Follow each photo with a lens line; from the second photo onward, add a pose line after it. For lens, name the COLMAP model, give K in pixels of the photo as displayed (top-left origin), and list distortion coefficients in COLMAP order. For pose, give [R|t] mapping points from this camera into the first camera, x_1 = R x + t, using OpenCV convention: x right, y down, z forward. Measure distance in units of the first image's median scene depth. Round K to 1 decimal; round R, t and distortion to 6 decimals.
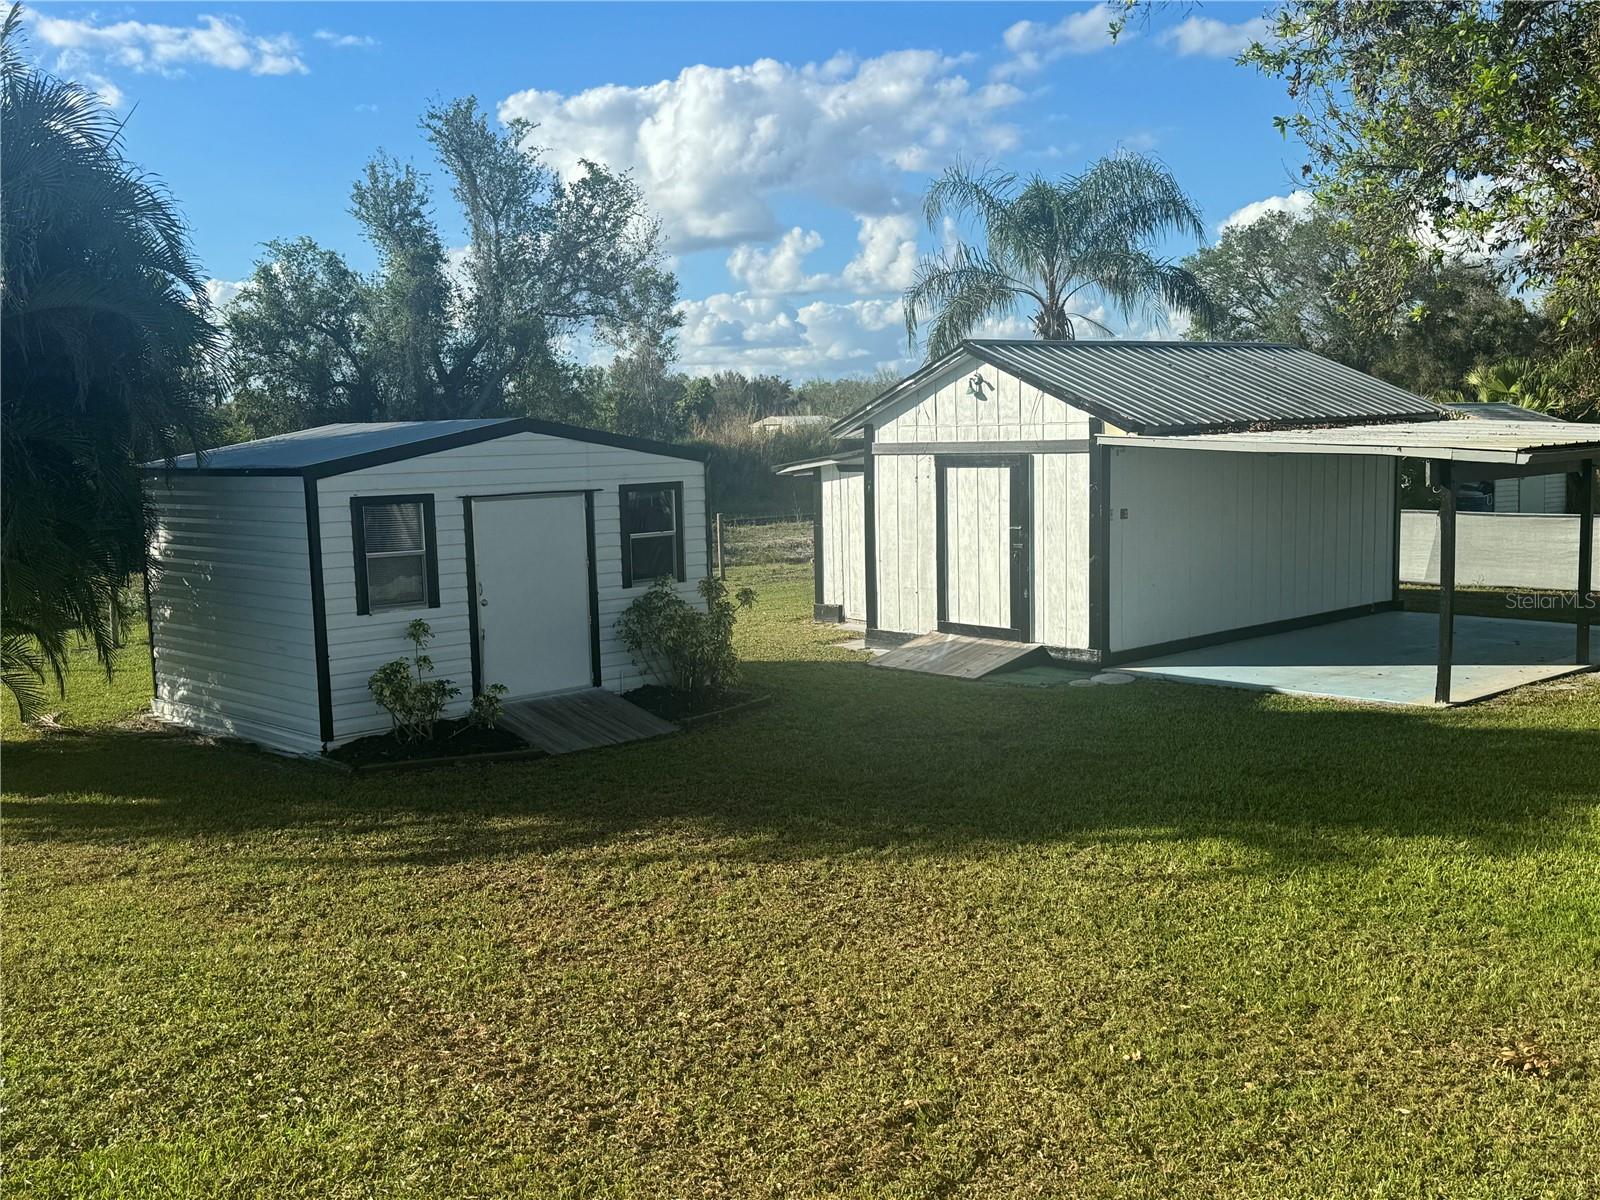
lens RADIAL K [[1592.5, 0, 809.0], [0, 1592.5, 606.0], [0, 0, 1]] dist [0.083285, 0.000000]
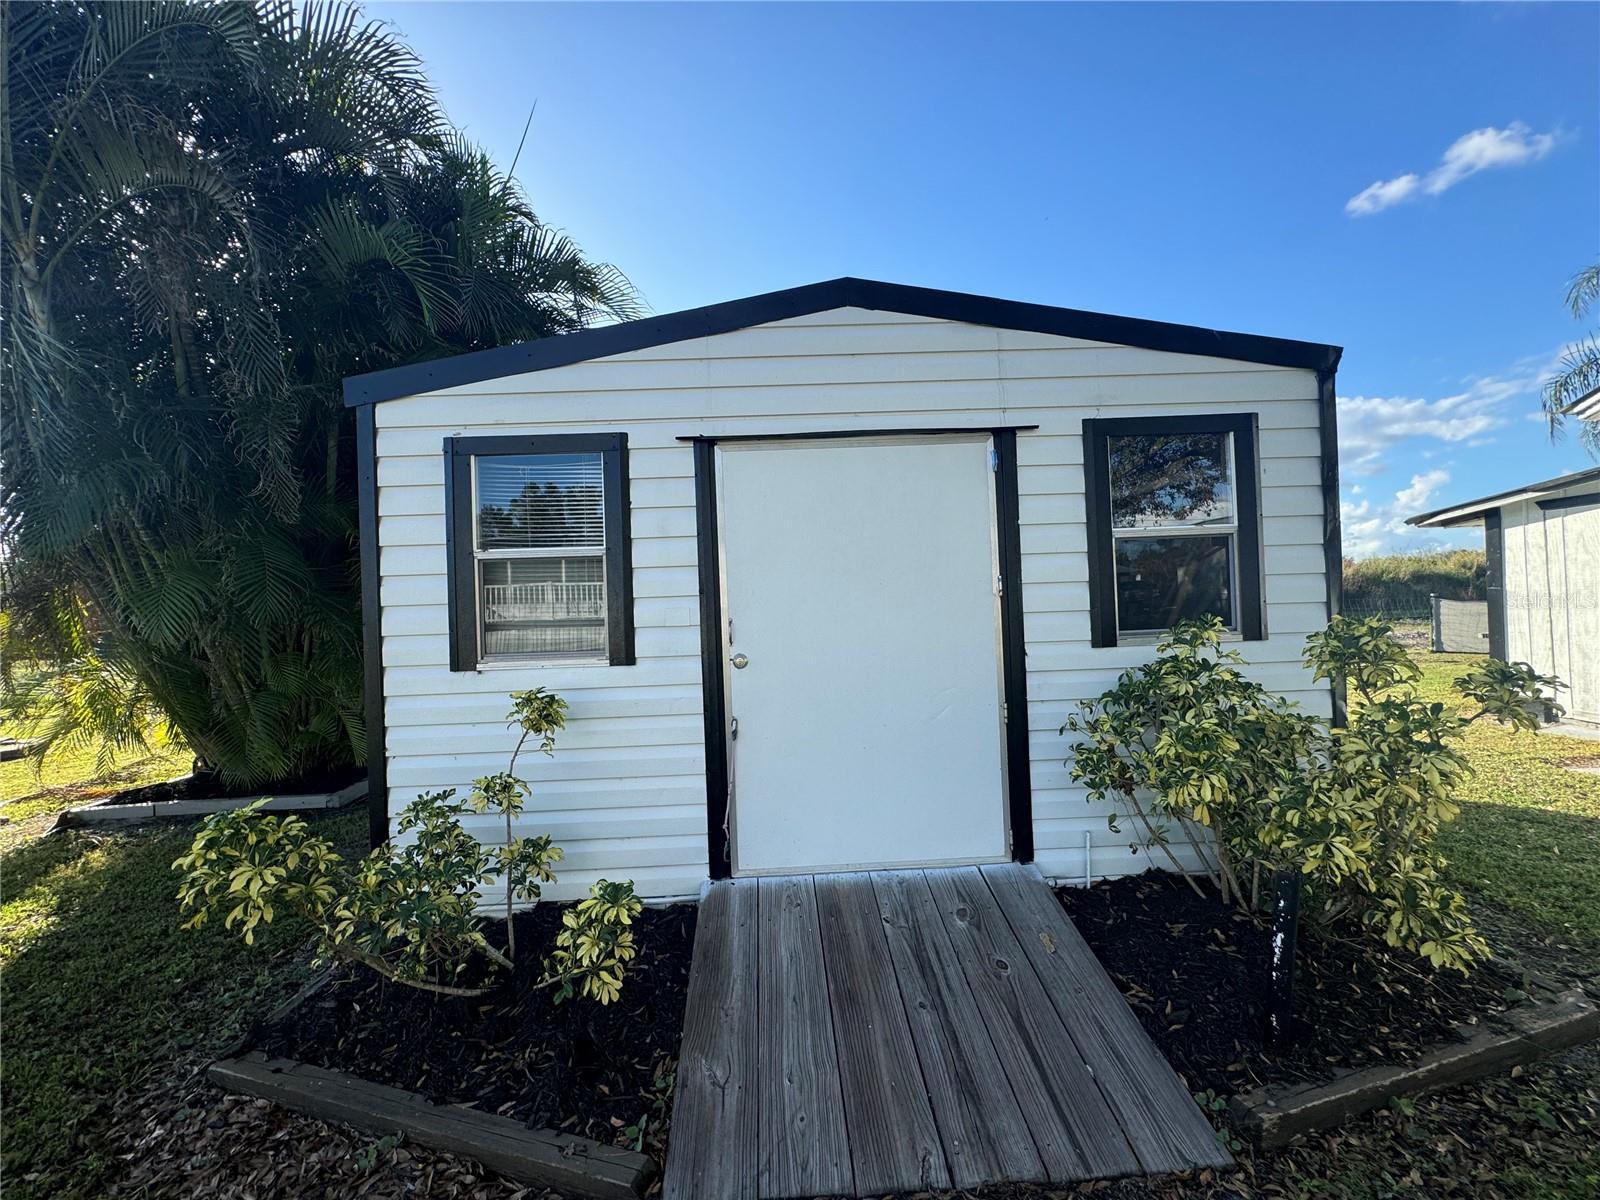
lens RADIAL K [[644.9, 0, 796.8], [0, 644.9, 600.0], [0, 0, 1]] dist [-0.000251, 0.000355]
pose [[0.752134, -0.011040, -0.658918, -0.059940], [-0.055014, 0.995318, -0.079474, -0.005395], [0.656710, 0.096025, 0.748005, 0.817967]]
